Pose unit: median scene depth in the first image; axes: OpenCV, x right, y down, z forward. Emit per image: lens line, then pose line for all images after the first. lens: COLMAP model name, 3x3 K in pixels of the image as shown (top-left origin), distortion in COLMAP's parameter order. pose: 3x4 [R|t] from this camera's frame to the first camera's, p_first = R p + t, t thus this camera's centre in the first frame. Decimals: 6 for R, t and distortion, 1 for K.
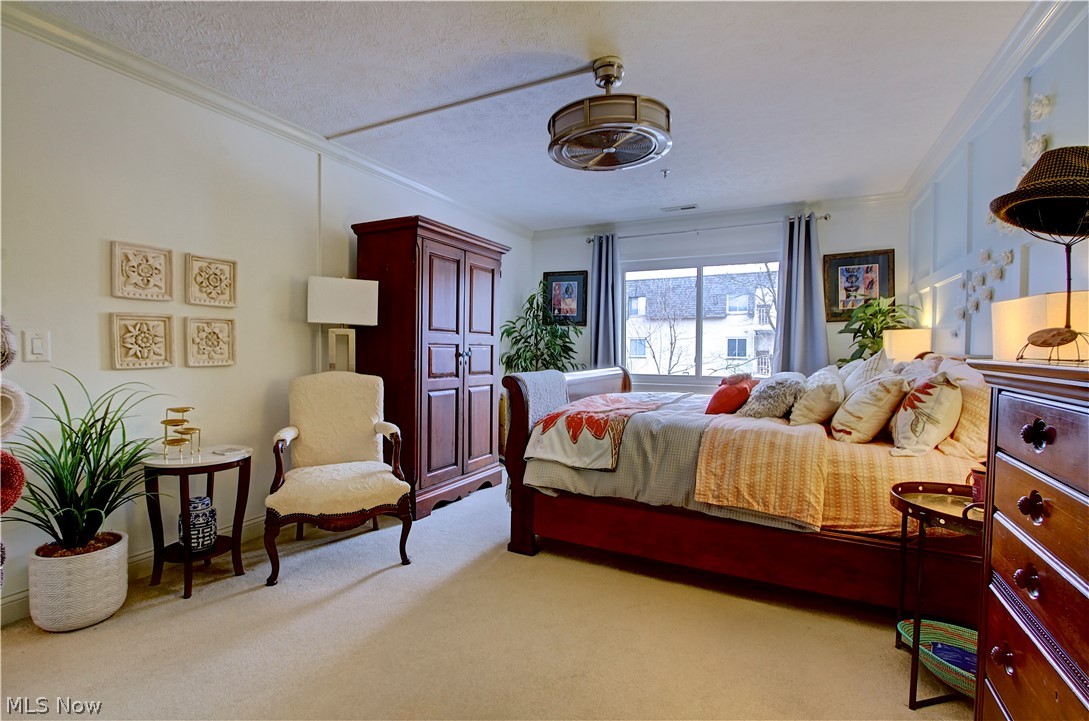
lens RADIAL K [[508.8, 0, 535.0], [0, 508.8, 359.8], [0, 0, 1]] dist [-0.020738, 0.003494]
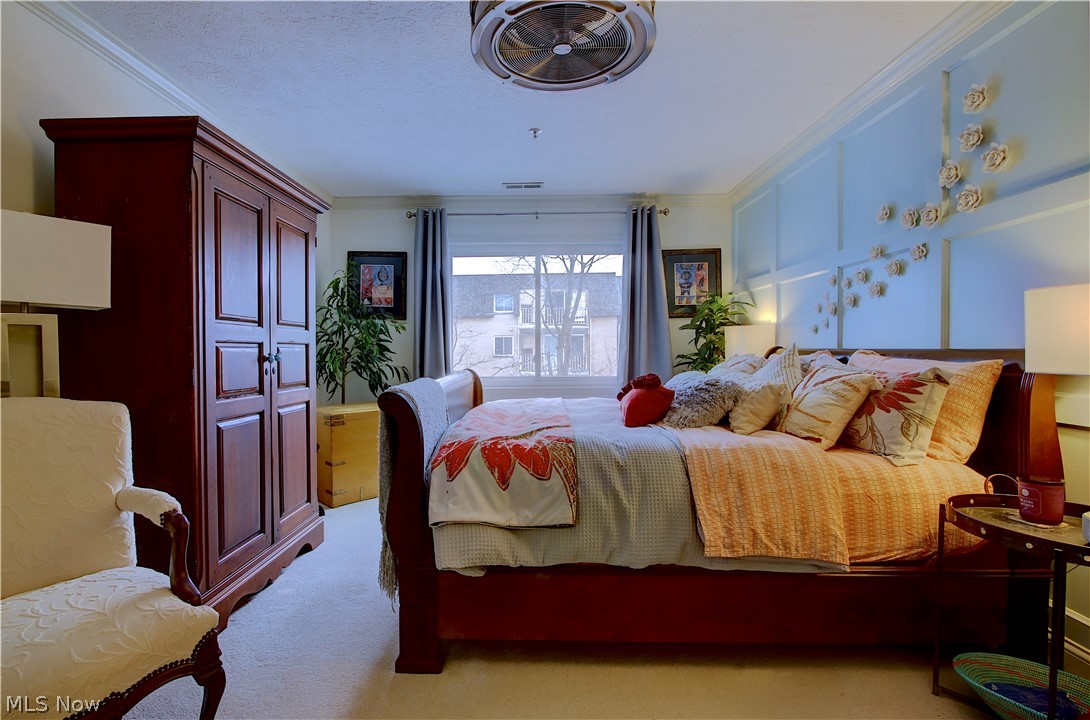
lens RADIAL K [[509.3, 0, 533.7], [0, 509.3, 360.9], [0, 0, 1]] dist [-0.020738, 0.003494]
pose [[0.894832, -0.022741, 0.445824, -0.147234], [0.020956, 0.999740, 0.008934, -0.007132], [-0.445911, 0.001348, 0.895076, 0.319625]]
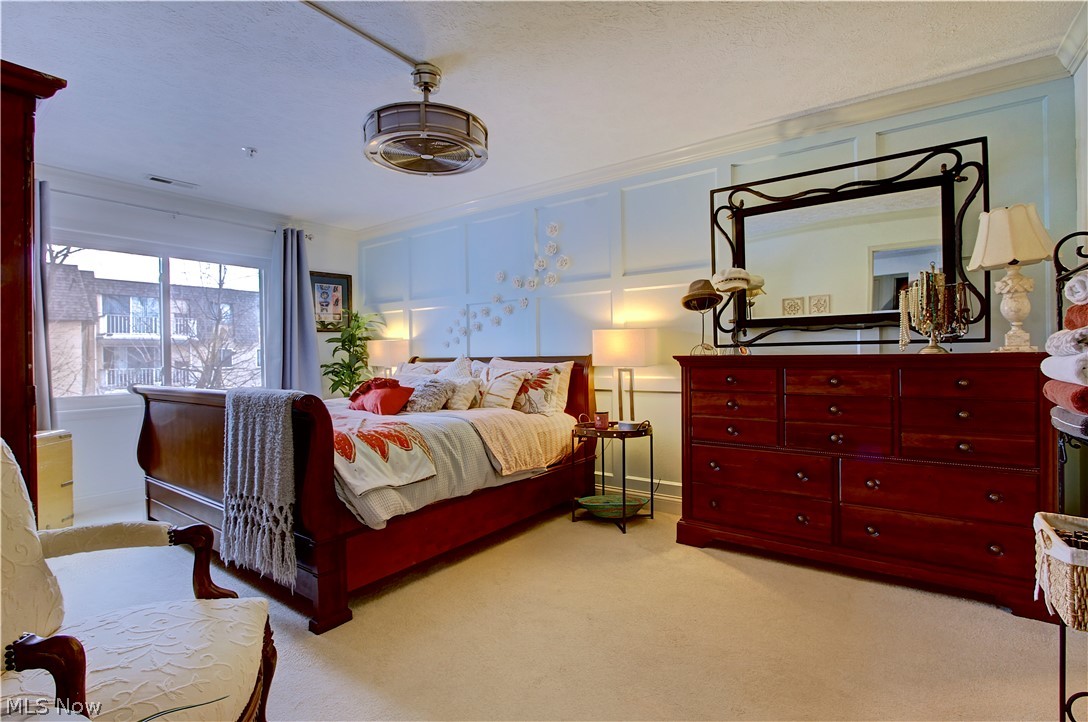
lens RADIAL K [[508.4, 0, 538.1], [0, 508.4, 357.8], [0, 0, 1]] dist [-0.020738, 0.003494]
pose [[0.149909, -0.012277, 0.988624, -0.616558], [0.036915, 0.999295, 0.006812, -0.011234], [-0.988010, 0.035474, 0.150256, 0.491893]]
